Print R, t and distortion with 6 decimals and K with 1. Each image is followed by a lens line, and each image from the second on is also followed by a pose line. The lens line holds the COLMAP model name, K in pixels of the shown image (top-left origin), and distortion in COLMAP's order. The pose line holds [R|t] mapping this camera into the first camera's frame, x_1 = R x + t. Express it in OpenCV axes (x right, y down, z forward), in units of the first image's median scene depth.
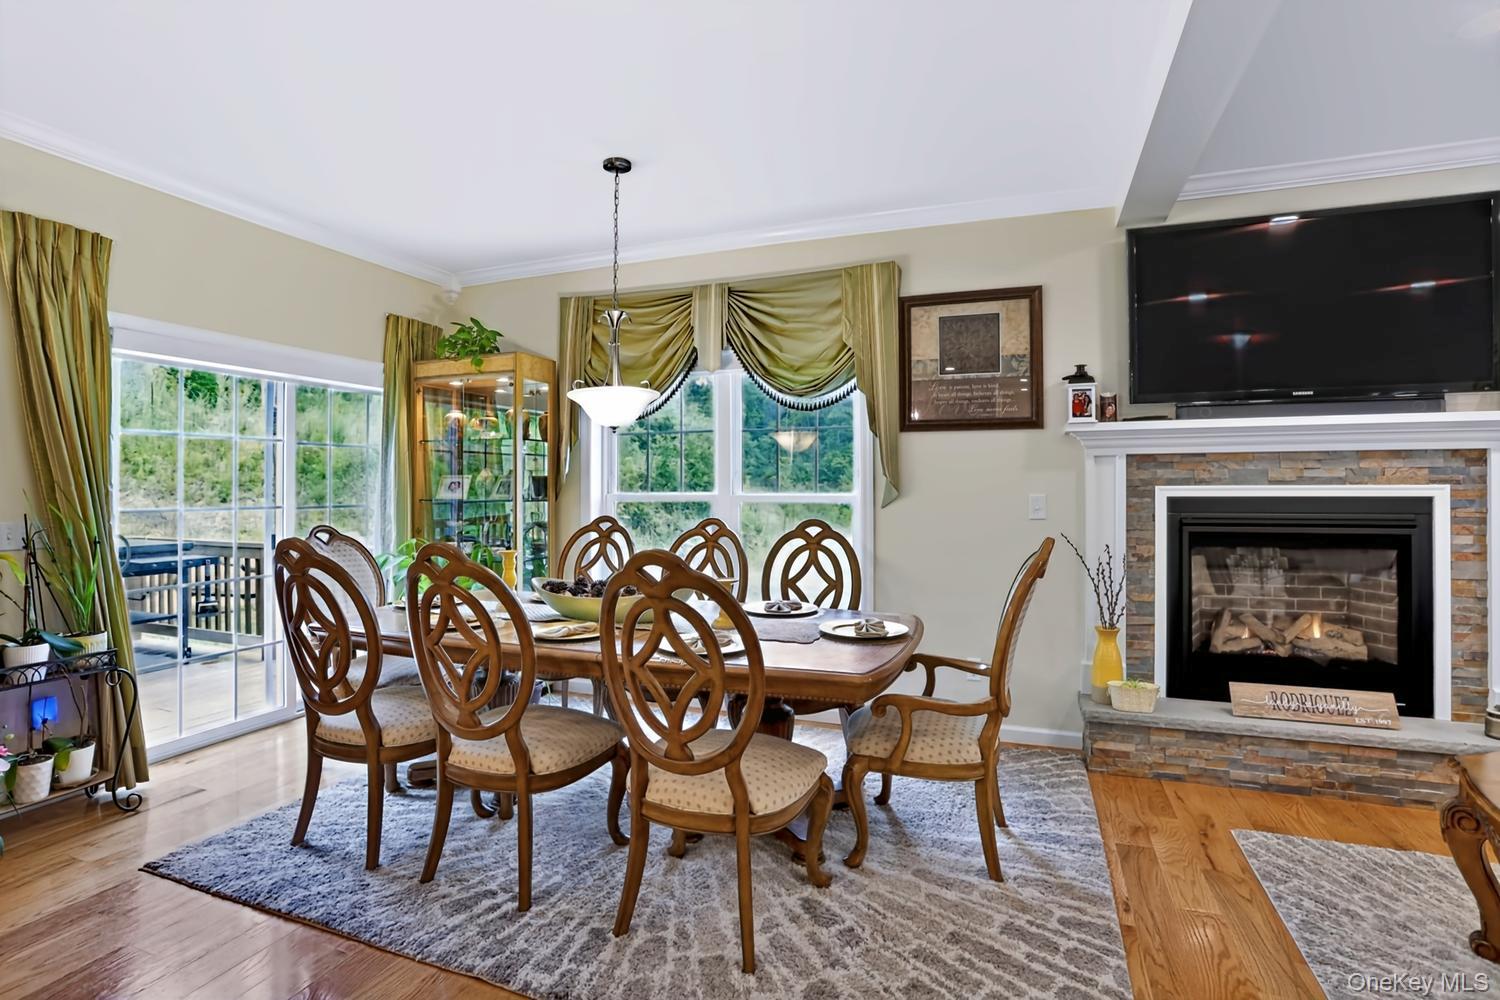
lens RADIAL K [[733.6, 0, 751.2], [0, 733.6, 482.2], [0, 0, 1]] dist [-0.084524, 0.033714]
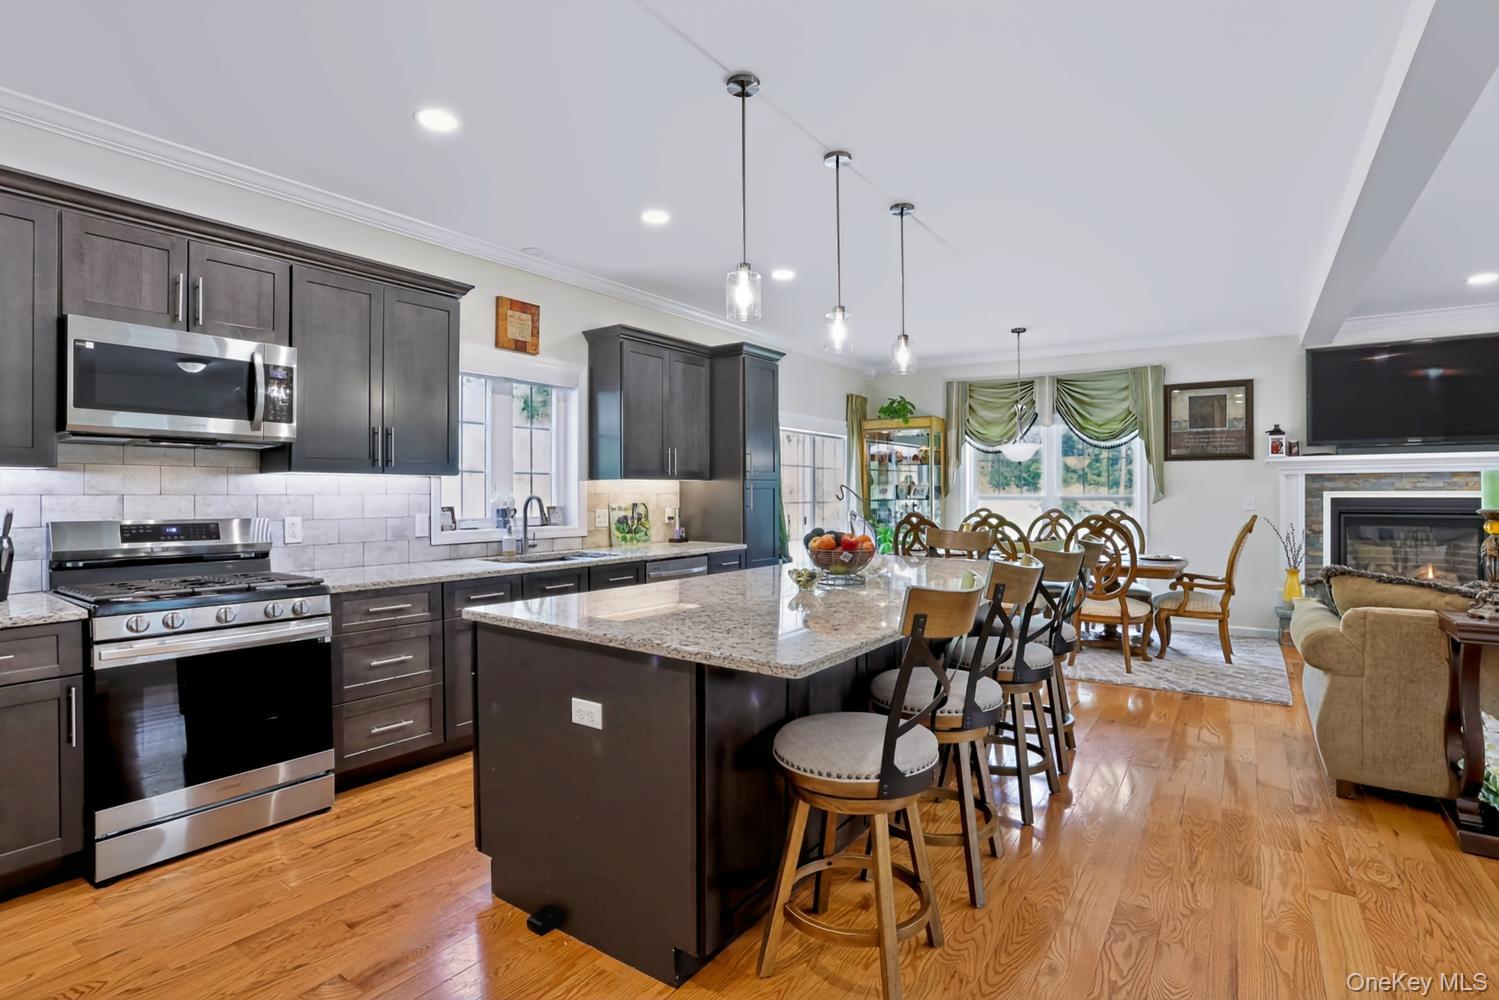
lens RADIAL K [[735.9, 0, 746.1], [0, 735.9, 492.2], [0, 0, 1]] dist [-0.078882, 0.034658]
pose [[0.970534, 0.000023, -0.240962, -0.387298], [0.001771, 0.999972, 0.007229, -0.008248], [0.240956, -0.007443, 0.970508, -1.007898]]
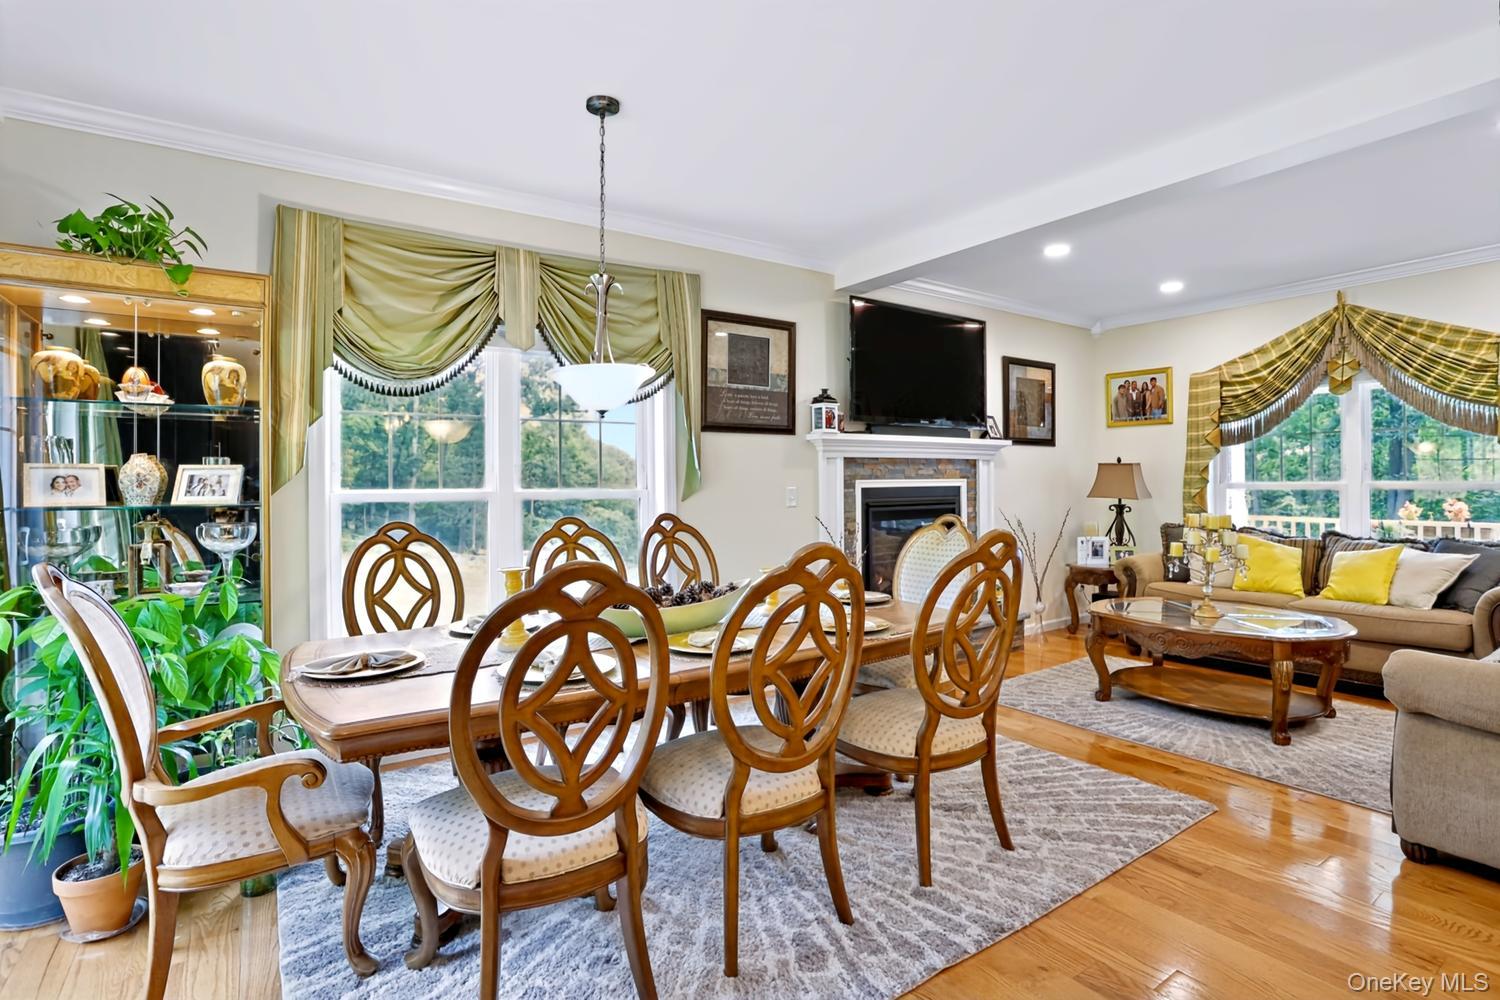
lens RADIAL K [[733.6, 0, 751.2], [0, 733.6, 482.2], [0, 0, 1]] dist [-0.084524, 0.033714]
pose [[0.567112, -0.005840, 0.823620, -0.700701], [0.001898, 0.999981, 0.005783, 0.000477], [-0.823638, -0.001717, 0.567113, 0.333983]]
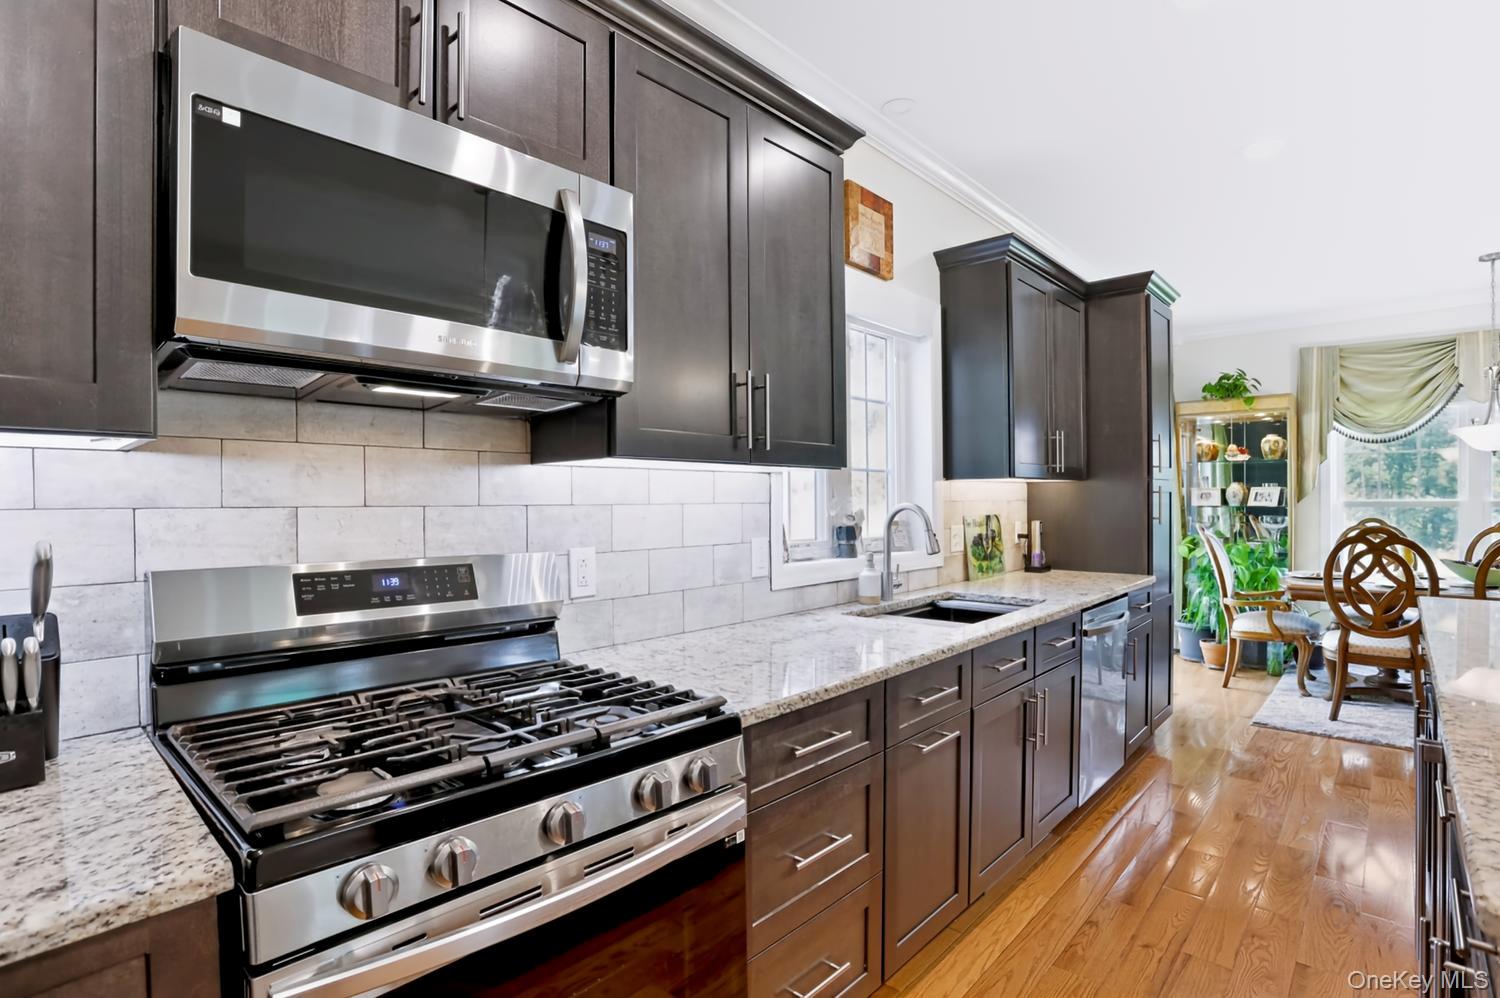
lens RADIAL K [[741.9, 0, 741.9], [0, 741.9, 504.4], [0, 0, 1]] dist [-0.076878, 0.031059]
pose [[0.928917, -0.004539, -0.370261, -0.897336], [0.009407, 0.999891, 0.011343, -0.004463], [0.370169, -0.014019, 0.928858, -0.674210]]
